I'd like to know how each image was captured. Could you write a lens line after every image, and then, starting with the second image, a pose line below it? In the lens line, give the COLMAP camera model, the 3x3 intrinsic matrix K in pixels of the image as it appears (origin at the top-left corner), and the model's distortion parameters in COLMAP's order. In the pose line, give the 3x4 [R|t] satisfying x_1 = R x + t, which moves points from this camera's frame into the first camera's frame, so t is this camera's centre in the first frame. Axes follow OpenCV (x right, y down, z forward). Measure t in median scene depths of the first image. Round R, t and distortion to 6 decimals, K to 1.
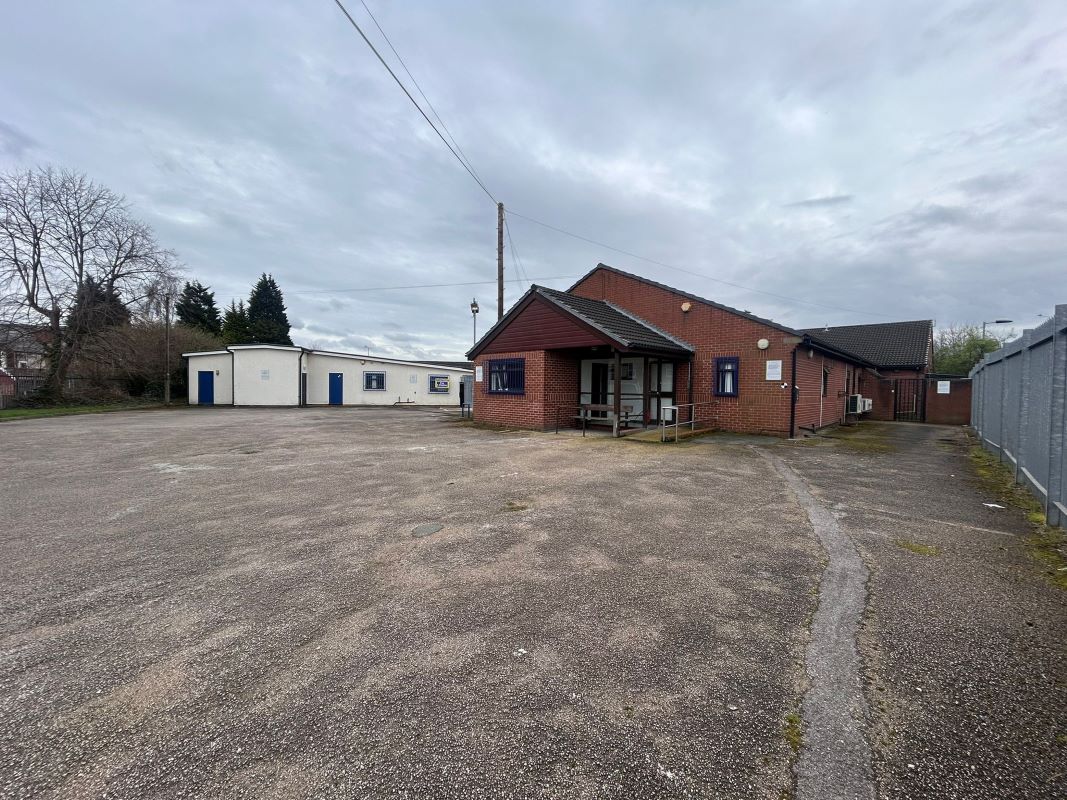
lens RADIAL K [[433.9, 0, 533.5], [0, 433.9, 400.0], [0, 0, 1]] dist [0.009524, 0.000005]
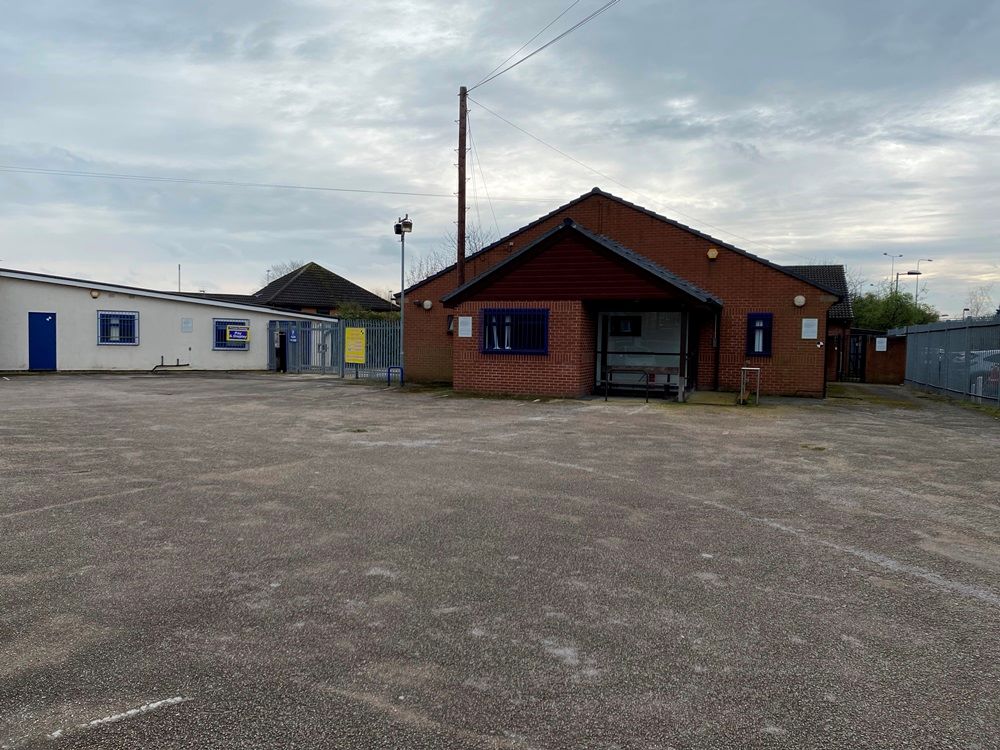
lens RADIAL K [[769.7, 0, 494.9], [0, 769.7, 383.2], [0, 0, 1]] dist [0.082879, -0.111634]
pose [[0.912550, -0.017700, 0.408582, -0.359698], [0.004621, 0.999445, 0.032975, -0.003715], [-0.408939, -0.028204, 0.912126, -0.132499]]
